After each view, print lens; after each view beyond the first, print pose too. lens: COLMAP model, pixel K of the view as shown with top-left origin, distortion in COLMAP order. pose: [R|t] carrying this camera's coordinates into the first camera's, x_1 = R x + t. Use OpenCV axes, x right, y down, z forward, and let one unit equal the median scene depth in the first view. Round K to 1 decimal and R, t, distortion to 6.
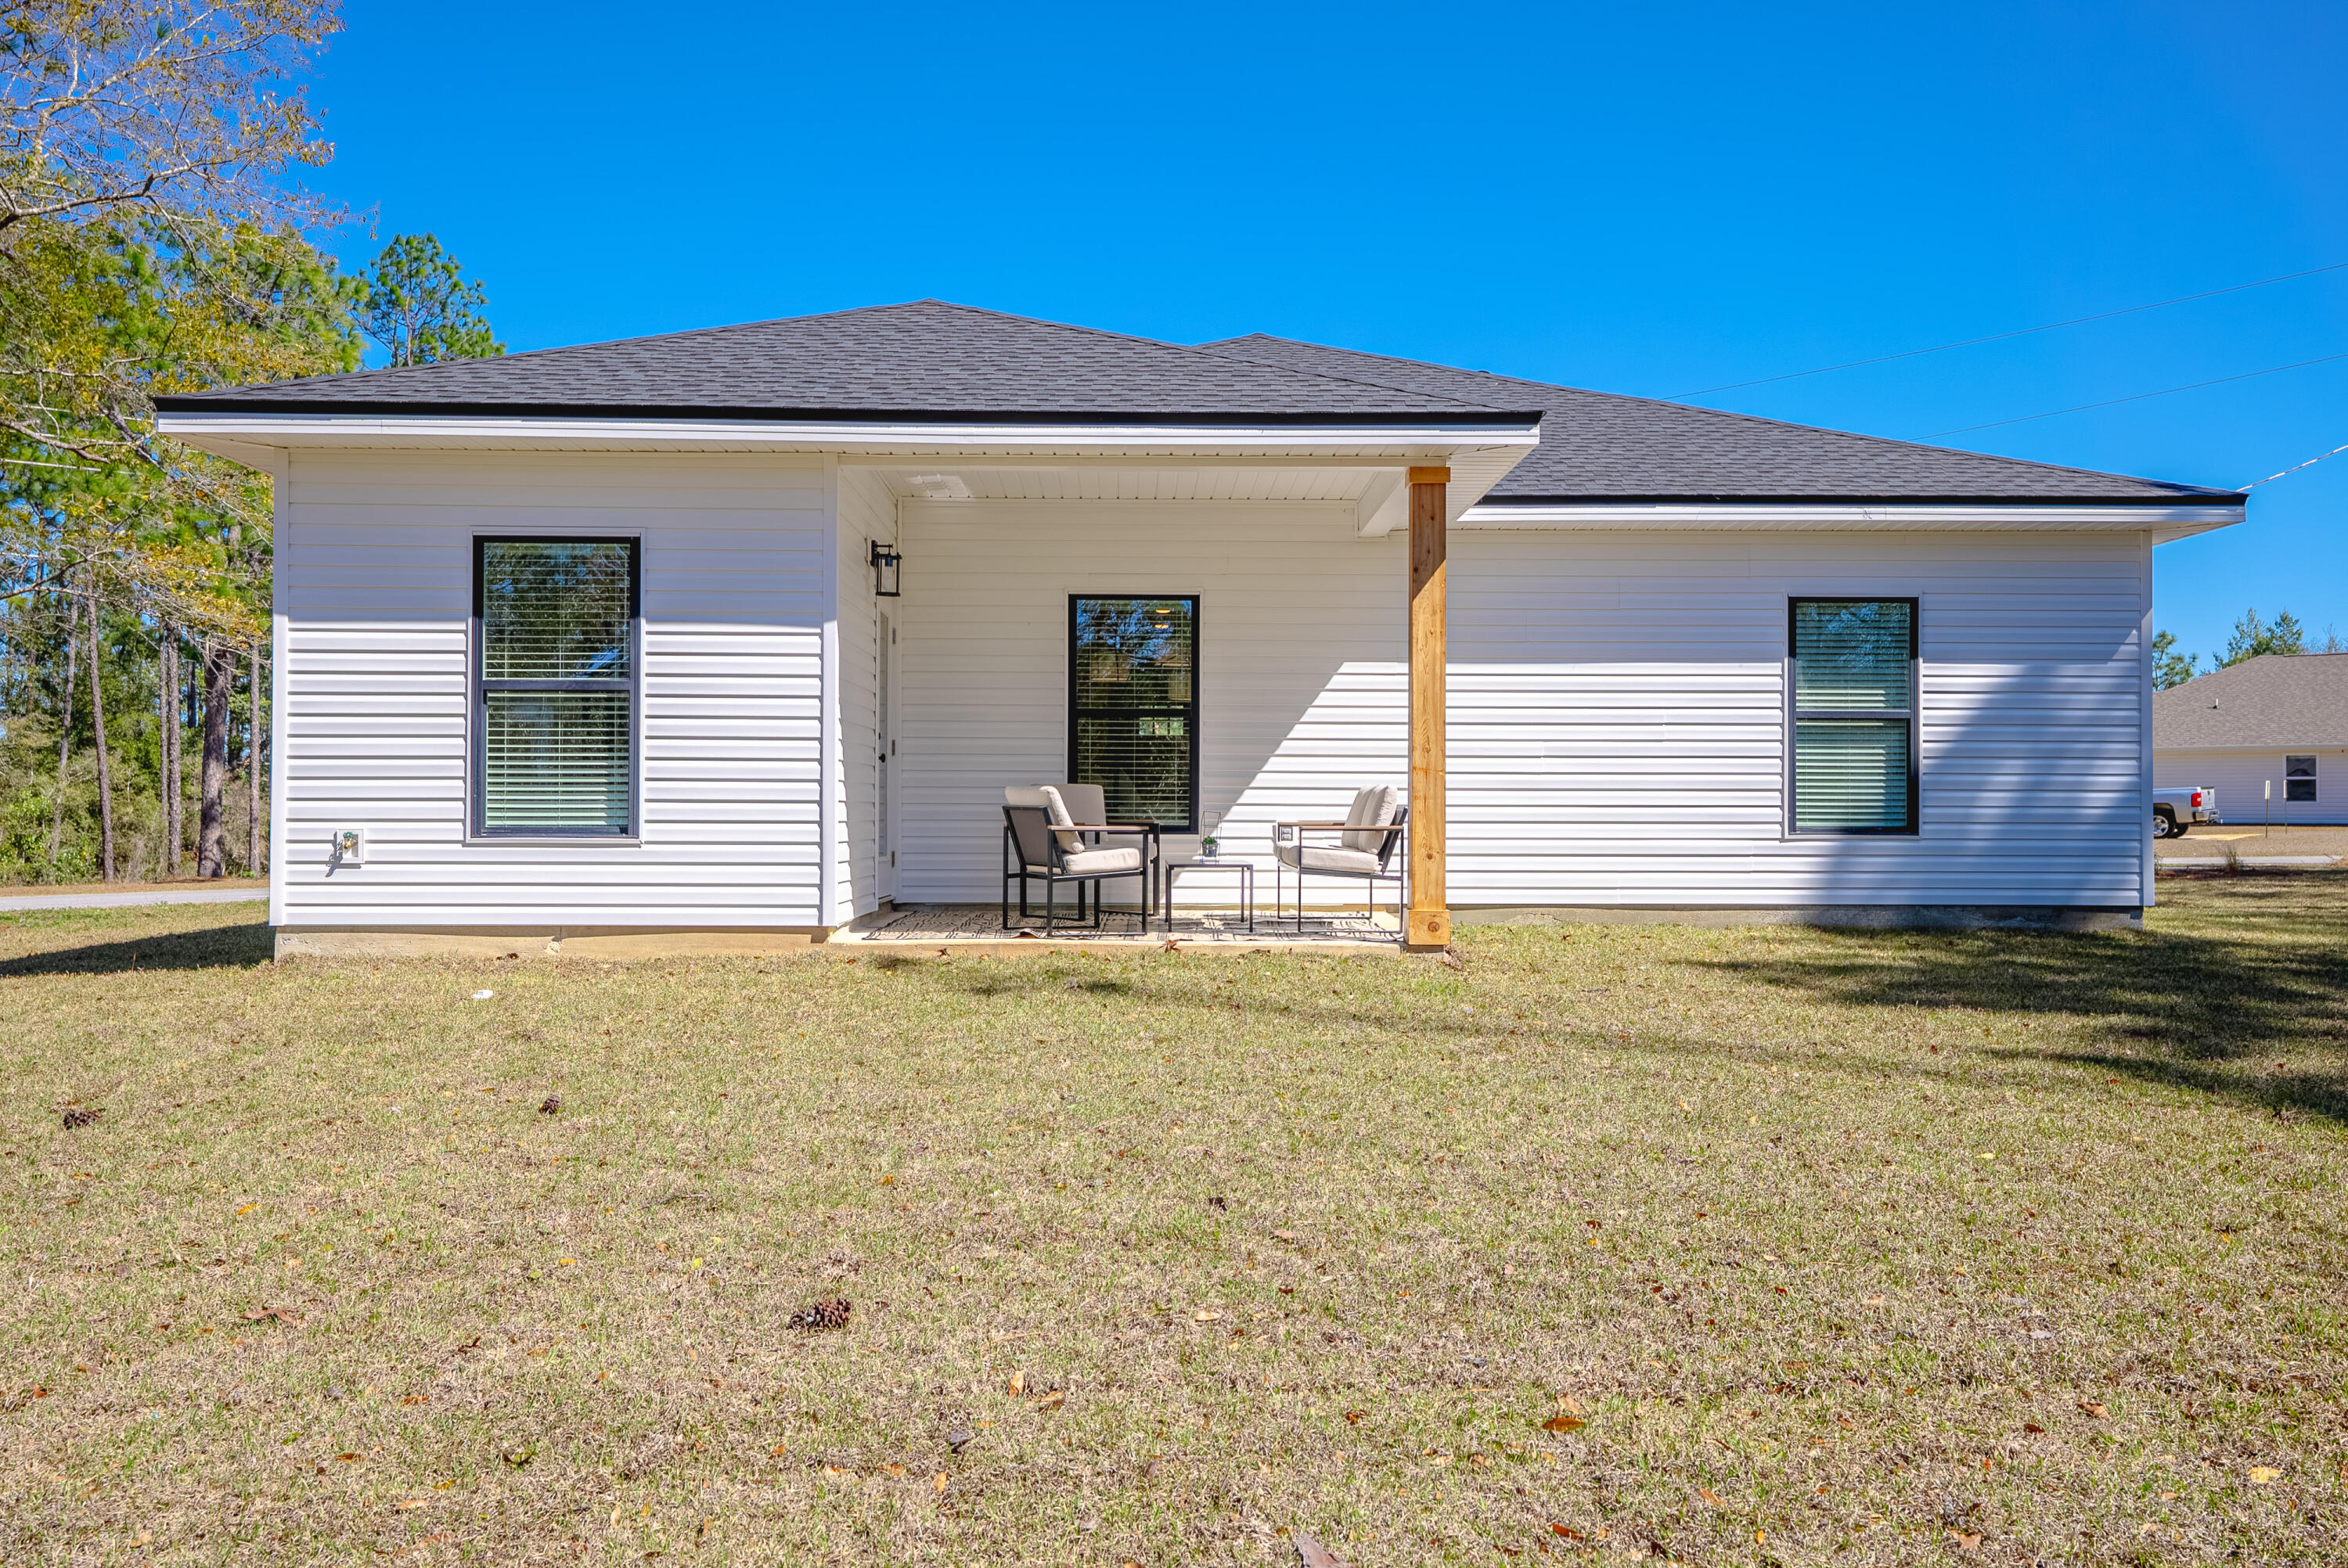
lens RADIAL K [[2030.1, 0, 1169.8], [0, 2030.1, 785.6], [0, 0, 1]] dist [0.004566, -0.001194]
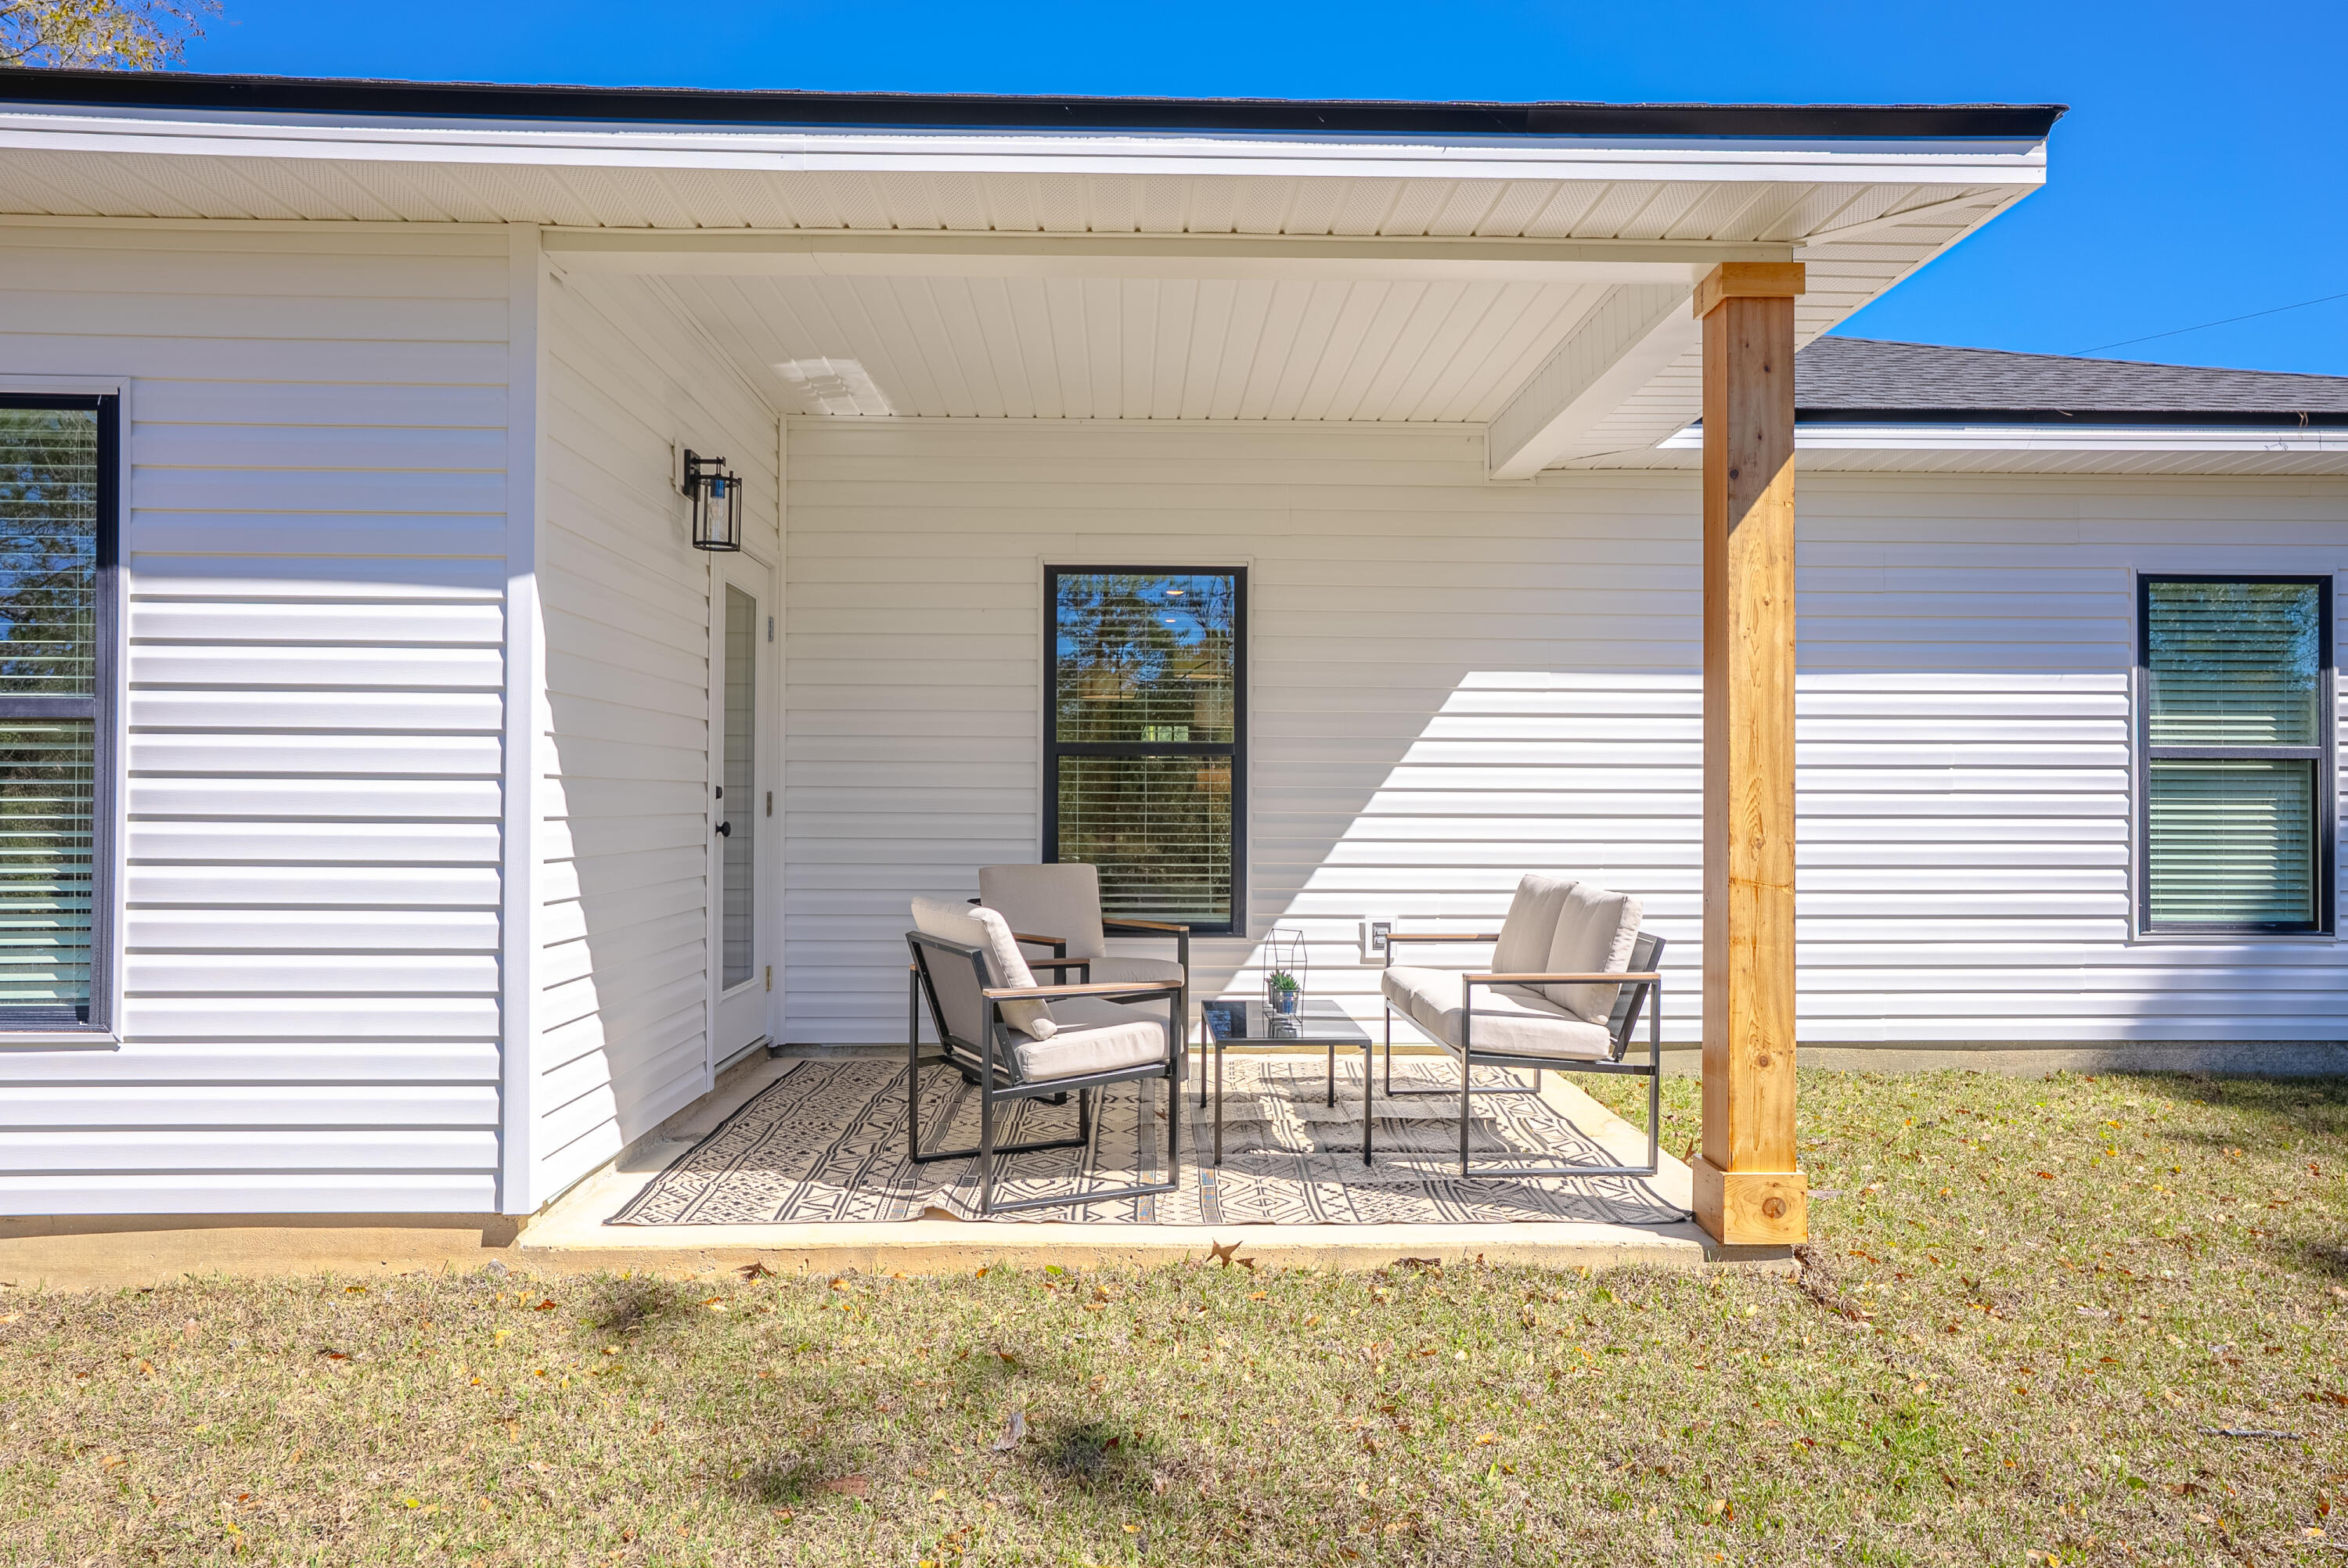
lens RADIAL K [[1553.0, 0, 1183.2], [0, 1553.0, 783.7], [0, 0, 1]] dist [-0.002577, 0.002466]
pose [[0.999869, 0.000231, 0.016198, -0.015695], [-0.000259, 0.999998, 0.001746, -0.029270], [-0.016197, -0.001750, 0.999867, 0.571766]]
